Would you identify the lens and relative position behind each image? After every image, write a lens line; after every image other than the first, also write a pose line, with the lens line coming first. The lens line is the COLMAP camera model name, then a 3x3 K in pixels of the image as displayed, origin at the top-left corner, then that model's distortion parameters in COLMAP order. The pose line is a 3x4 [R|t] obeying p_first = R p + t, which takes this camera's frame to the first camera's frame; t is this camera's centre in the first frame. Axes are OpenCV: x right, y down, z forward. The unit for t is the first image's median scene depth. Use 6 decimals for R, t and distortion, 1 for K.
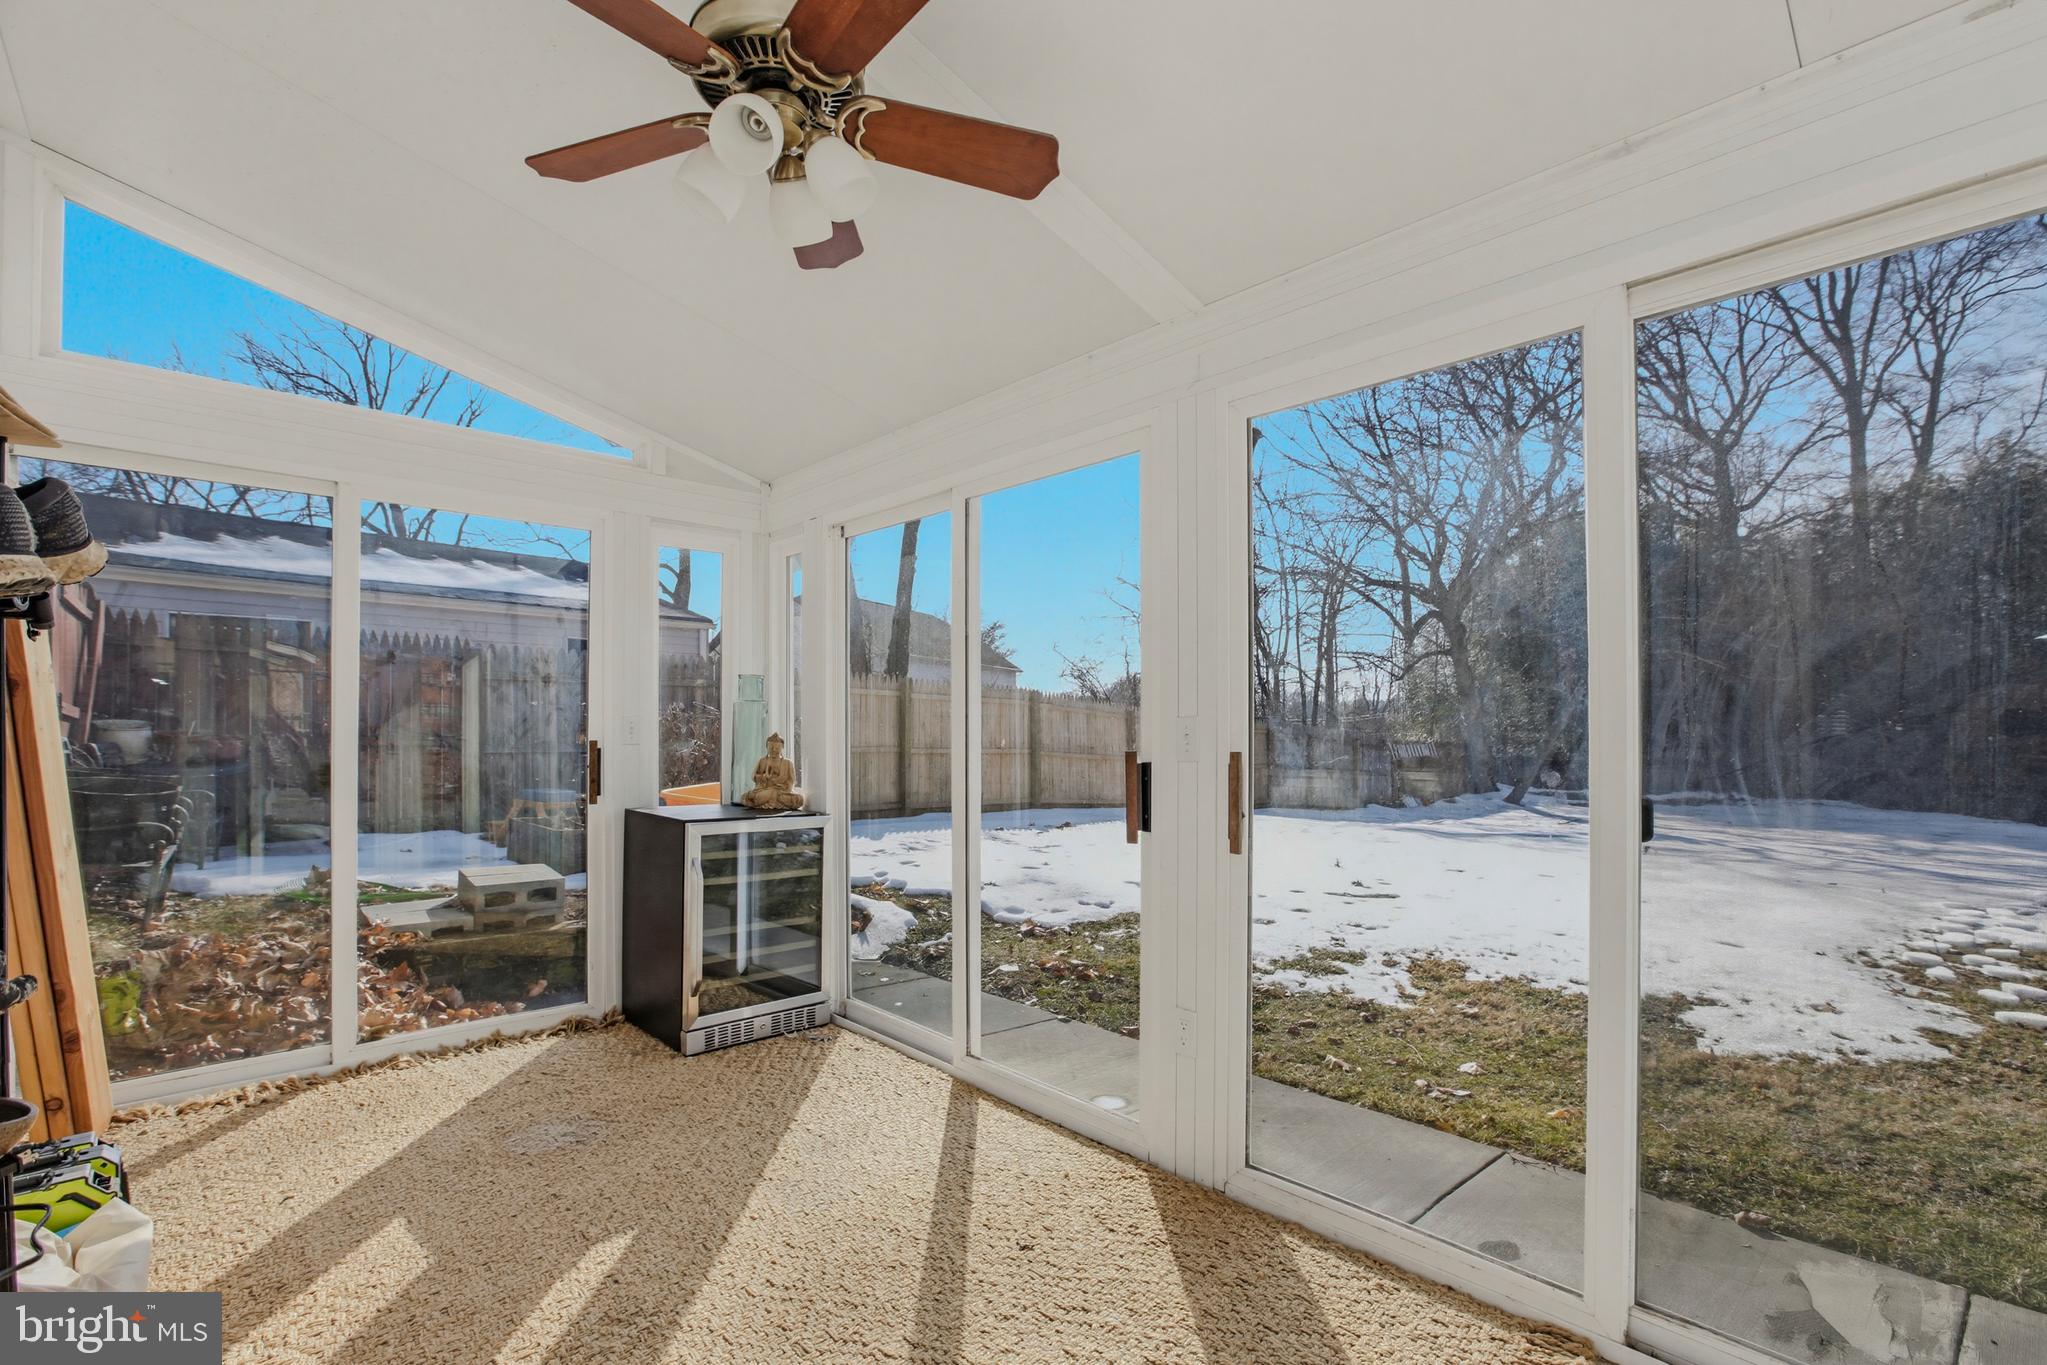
lens RADIAL K [[942.7, 0, 988.2], [0, 942.7, 724.0], [0, 0, 1]] dist [0.001286, 0.000362]
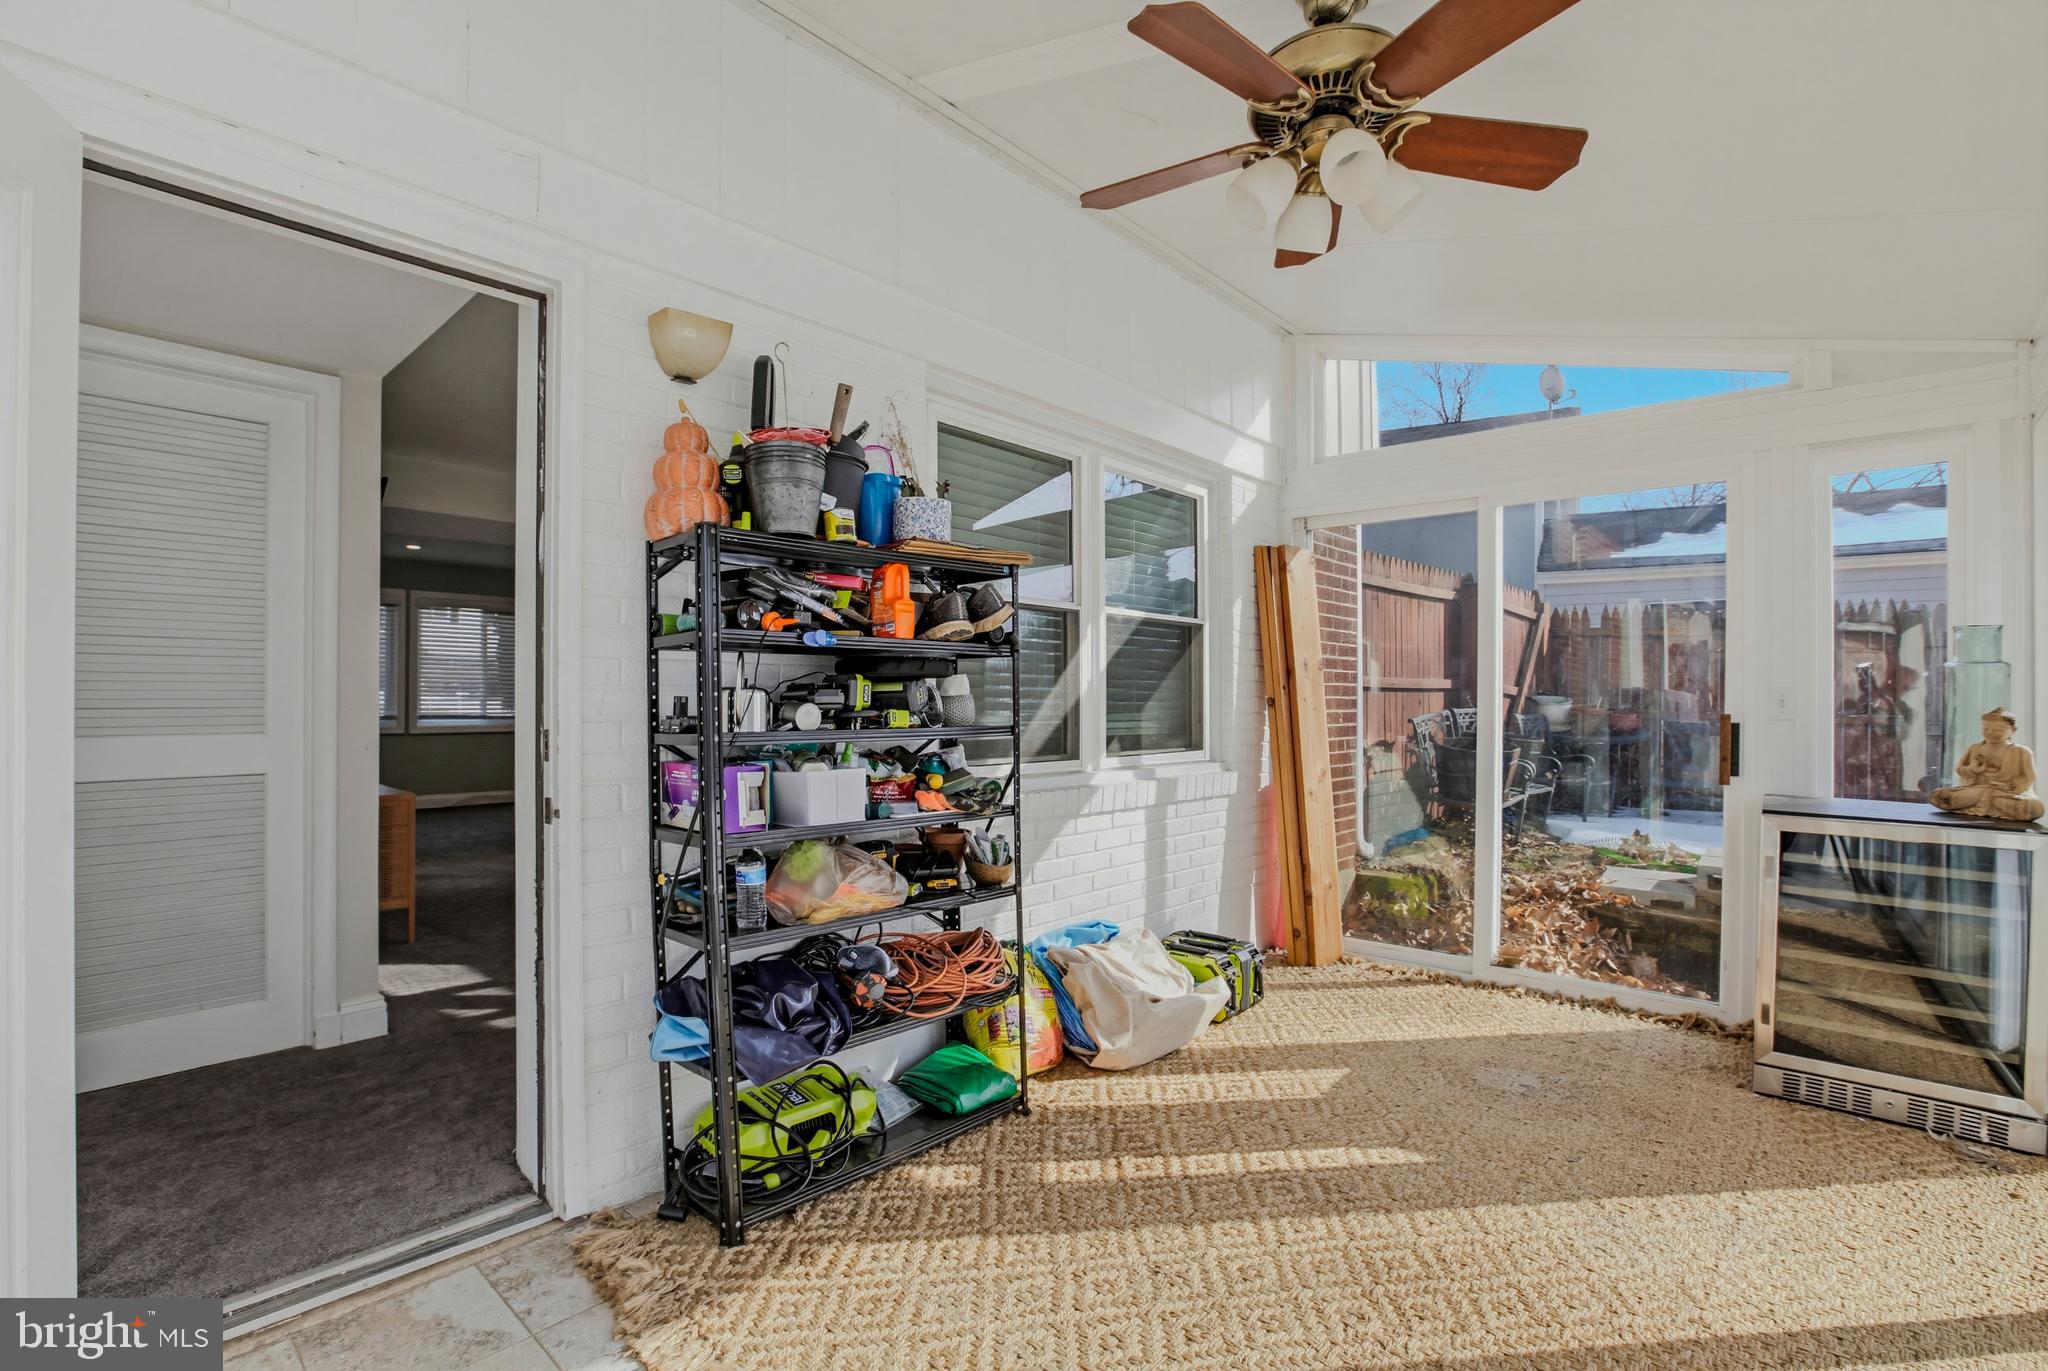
lens RADIAL K [[941.9, 0, 1018.3], [0, 941.9, 698.9], [0, 0, 1]] dist [-0.052877, 0.018956]
pose [[0.116644, -0.004959, -0.993161, 0.393611], [0.001023, 0.999988, -0.004873, 0.005975], [0.993173, -0.000448, 0.116648, 0.244197]]
